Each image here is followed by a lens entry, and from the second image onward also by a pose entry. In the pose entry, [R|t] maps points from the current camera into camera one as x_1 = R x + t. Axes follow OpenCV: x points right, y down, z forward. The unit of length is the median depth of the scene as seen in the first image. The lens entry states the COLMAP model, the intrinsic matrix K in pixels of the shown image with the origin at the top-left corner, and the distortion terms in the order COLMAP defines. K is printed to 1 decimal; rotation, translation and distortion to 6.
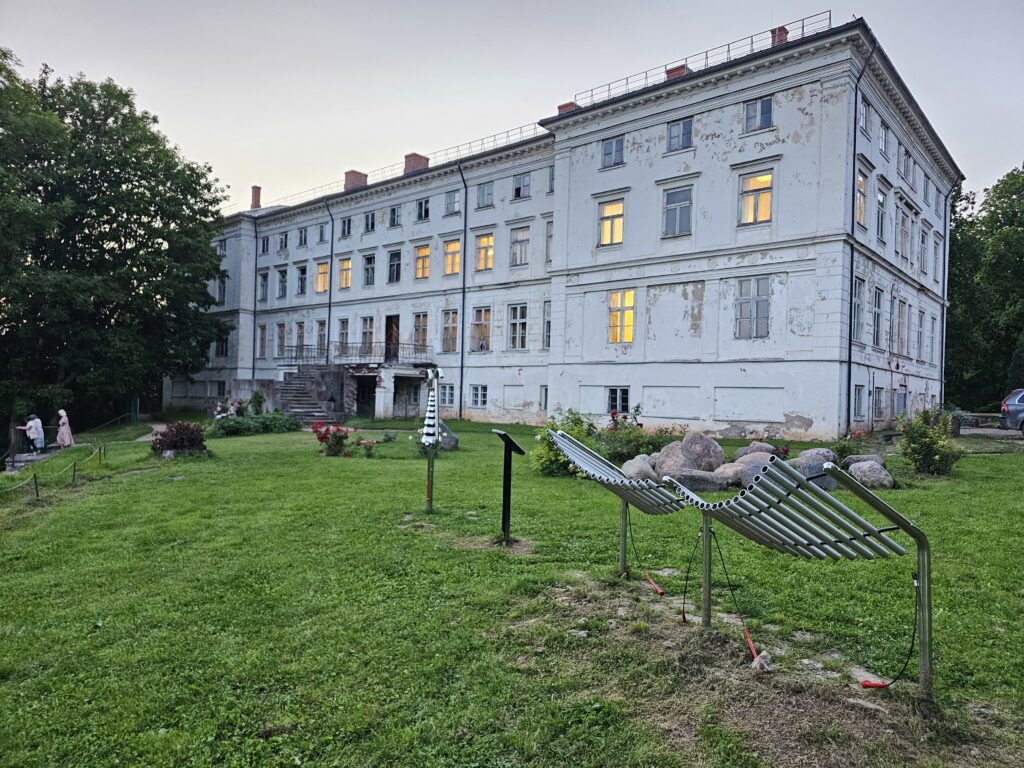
lens RADIAL K [[691.2, 0, 510.8], [0, 691.2, 388.7], [0, 0, 1]] dist [0.049445, -0.021360]
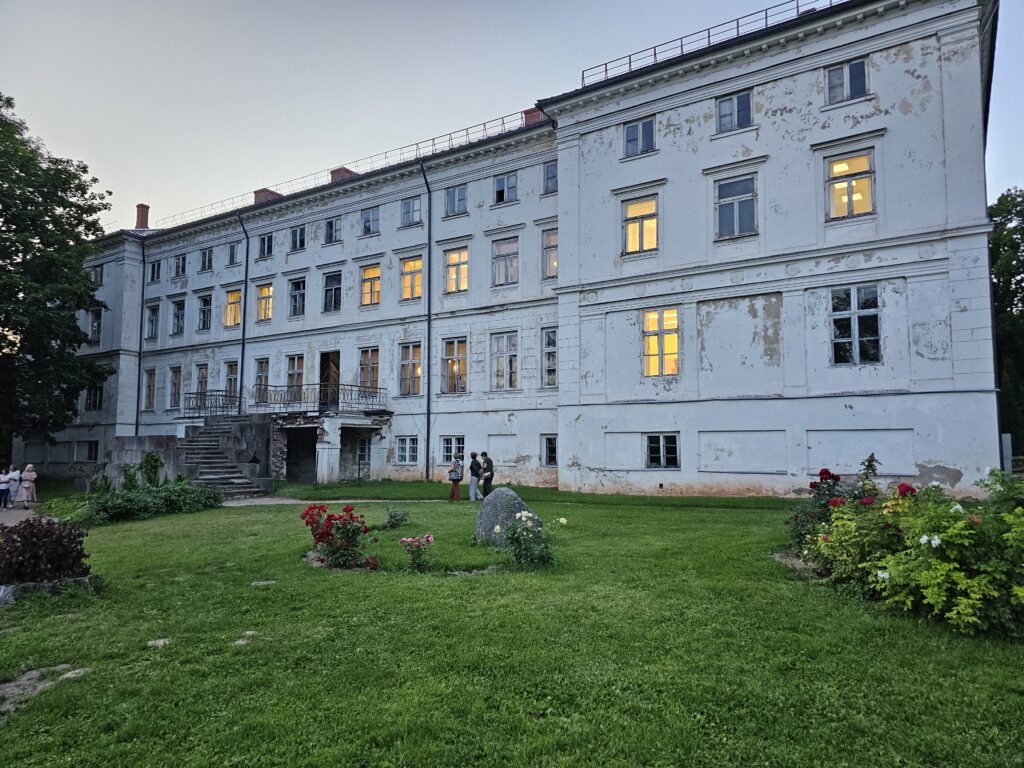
lens RADIAL K [[691.2, 0, 506.5], [0, 691.2, 387.2], [0, 0, 1]] dist [0.049445, -0.021360]
pose [[0.989091, -0.013236, 0.146710, -0.112090], [0.024534, 0.996846, -0.075470, 0.000175], [-0.145248, 0.078246, 0.986296, 0.237021]]
